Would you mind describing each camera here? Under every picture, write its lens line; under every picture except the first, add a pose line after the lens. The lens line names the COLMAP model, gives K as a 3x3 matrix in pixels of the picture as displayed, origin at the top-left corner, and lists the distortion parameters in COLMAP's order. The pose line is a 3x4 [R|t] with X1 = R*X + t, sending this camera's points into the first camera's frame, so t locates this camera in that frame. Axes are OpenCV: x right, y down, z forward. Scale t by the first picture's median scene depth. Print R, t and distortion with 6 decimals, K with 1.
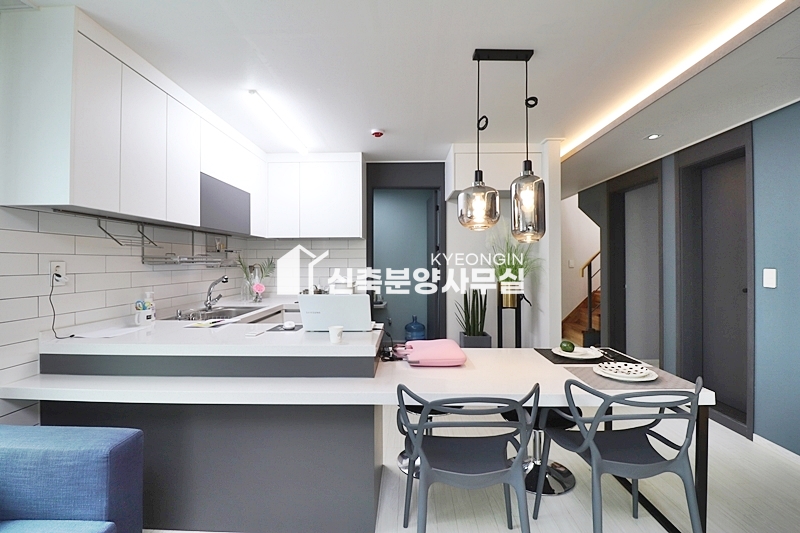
lens RADIAL K [[374.6, 0, 399.0], [0, 374.6, 261.2], [0, 0, 1]] dist [-0.012681, -0.001177]
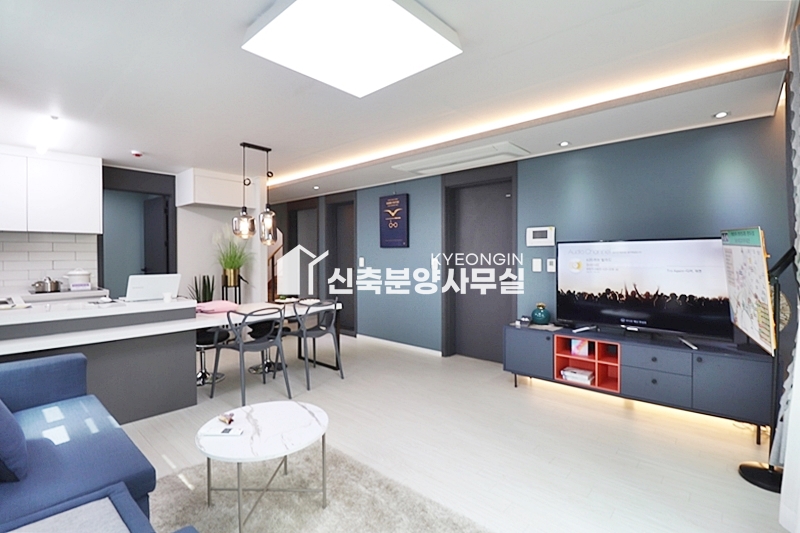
lens RADIAL K [[374.6, 0, 399.8], [0, 374.6, 262.8], [0, 0, 1]] dist [-0.012681, -0.001177]
pose [[0.655059, -0.013426, 0.755458, -0.485154], [-0.002217, 0.999804, 0.019692, 0.003306], [-0.755574, -0.014574, 0.654901, -0.576709]]
